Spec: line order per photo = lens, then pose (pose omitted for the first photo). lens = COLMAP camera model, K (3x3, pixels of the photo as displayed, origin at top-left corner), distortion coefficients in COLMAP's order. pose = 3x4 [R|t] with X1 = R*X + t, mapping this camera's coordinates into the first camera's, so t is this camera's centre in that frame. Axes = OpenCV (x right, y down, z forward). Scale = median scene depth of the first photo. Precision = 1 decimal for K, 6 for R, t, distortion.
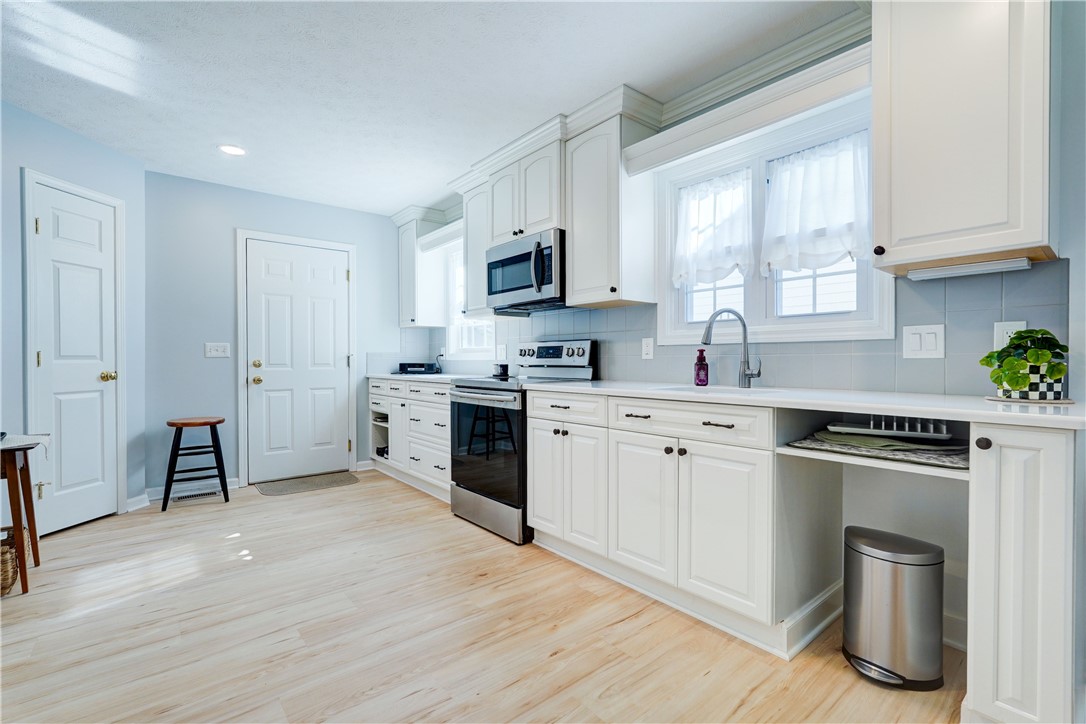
lens RADIAL K [[492.2, 0, 542.2], [0, 492.2, 363.3], [0, 0, 1]] dist [-0.001613, 0.000426]
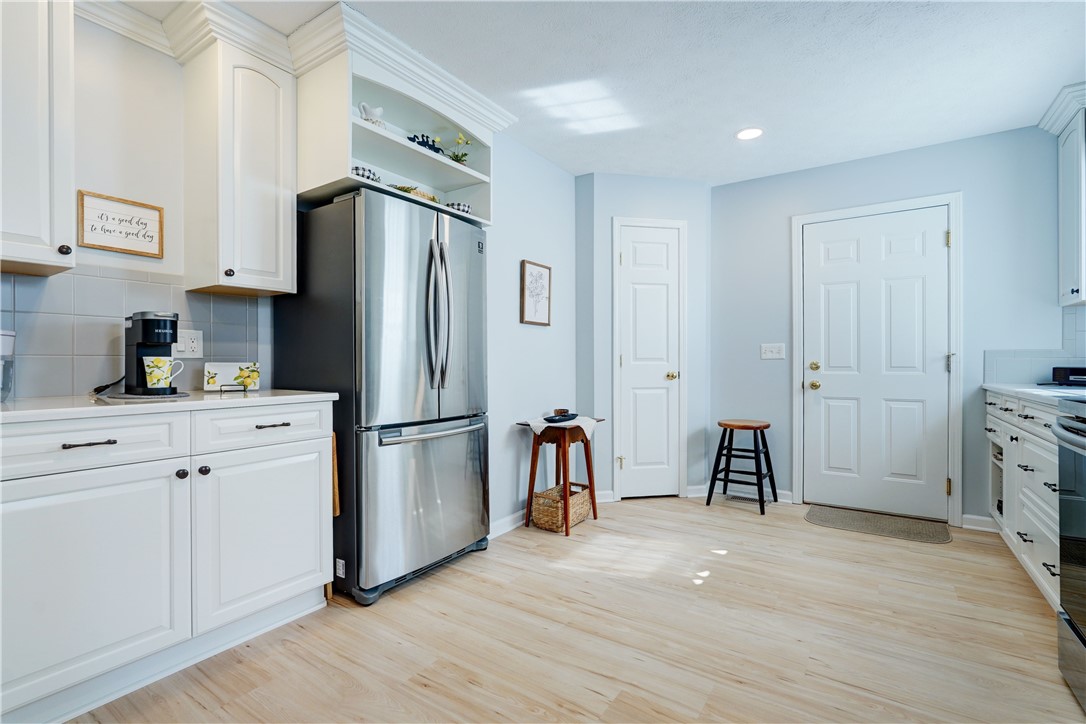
lens RADIAL K [[492.2, 0, 542.2], [0, 492.2, 363.3], [0, 0, 1]] dist [-0.001613, 0.000426]
pose [[0.286966, 0.001590, -0.957939, 0.160524], [-0.006182, 0.999981, -0.000192, -0.001457], [0.957921, 0.005977, 0.286970, 0.413169]]
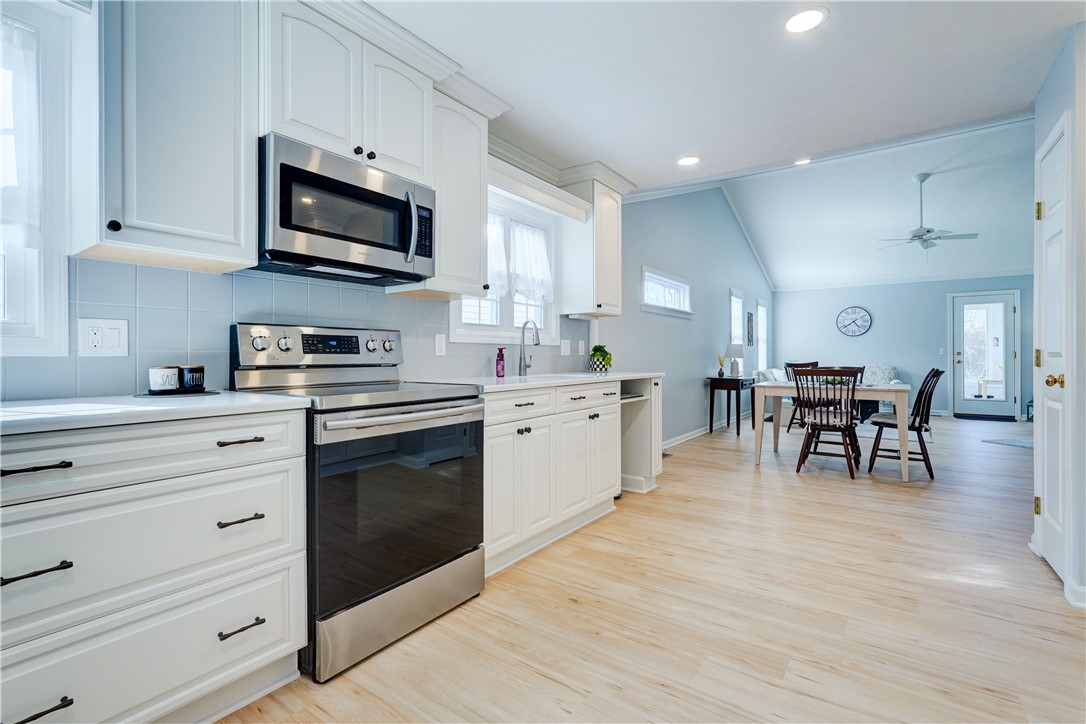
lens RADIAL K [[535.0, 0, 505.4], [0, 535.0, 355.1], [0, 0, 1]] dist [-0.002411, 0.000491]
pose [[-0.246599, 0.002250, 0.969115, -0.820355], [0.007369, 0.999973, -0.000447, -0.007380], [-0.969090, 0.007032, -0.246609, 1.089261]]
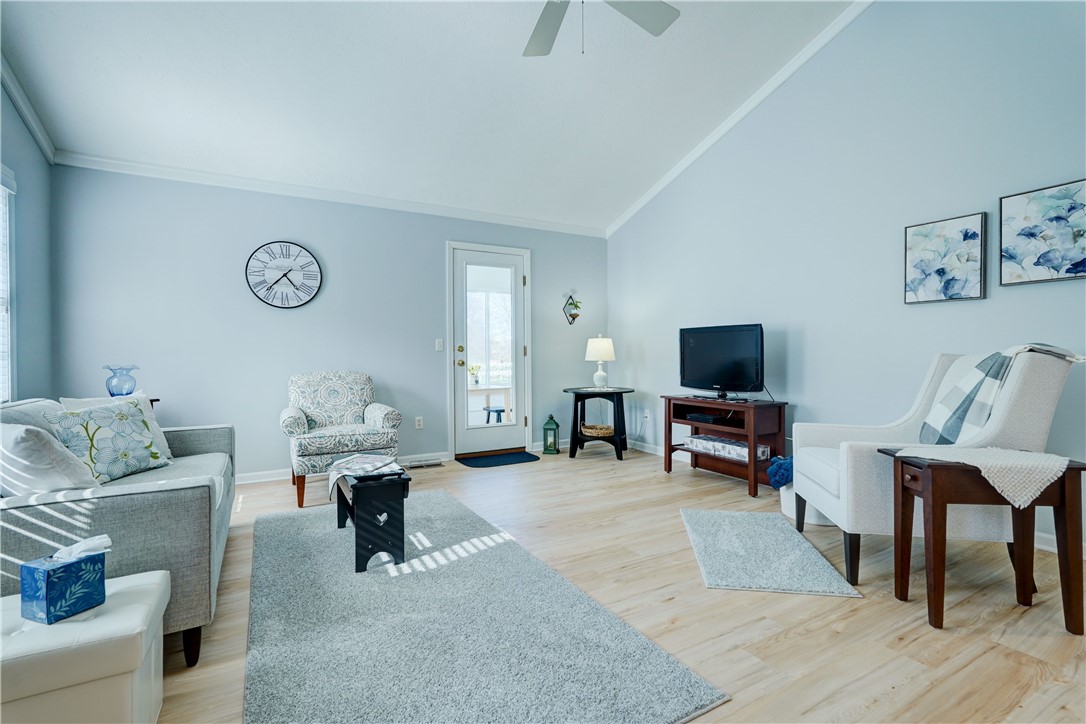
lens RADIAL K [[486.9, 0, 540.0], [0, 486.9, 359.0], [0, 0, 1]] dist [-0.001504, 0.001002]
pose [[-0.986081, 0.006333, 0.166147, 0.825996], [0.008384, 0.999897, 0.011649, 0.016557], [-0.166056, 0.012880, -0.986032, -0.494182]]
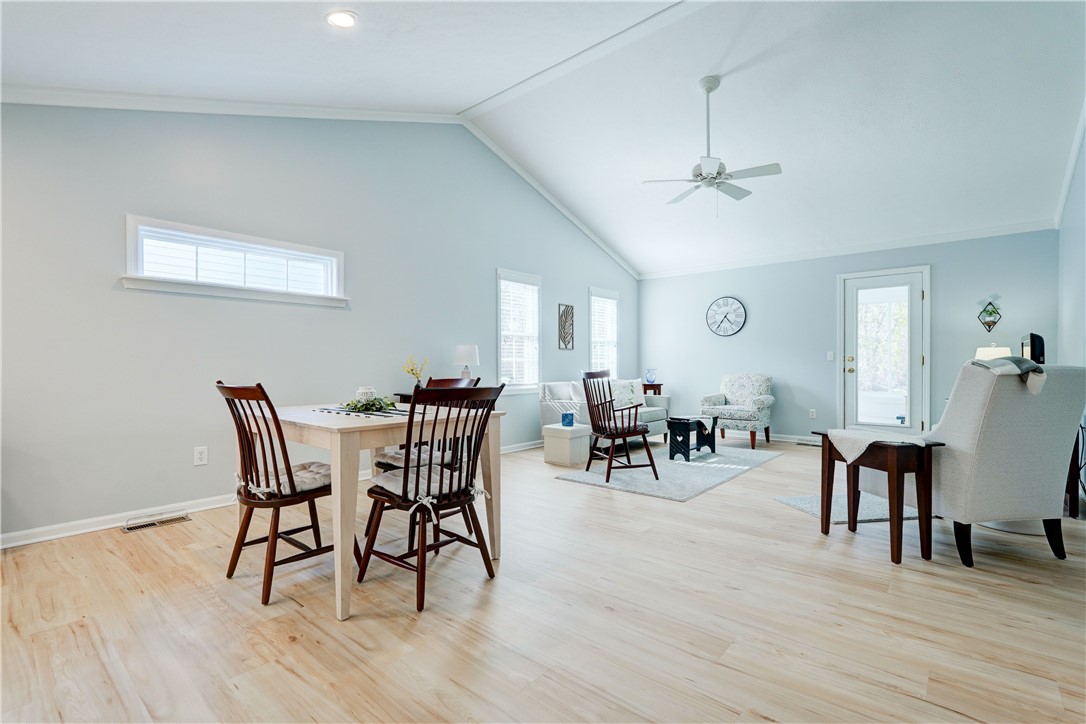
lens RADIAL K [[513.6, 0, 529.3], [0, 513.6, 370.2], [0, 0, 1]] dist [-0.010267, -0.000174]
pose [[-0.153146, -0.011550, 0.988136, -0.394267], [0.006326, 0.999900, 0.012668, 0.011221], [-0.988183, 0.008191, -0.153058, -0.423948]]
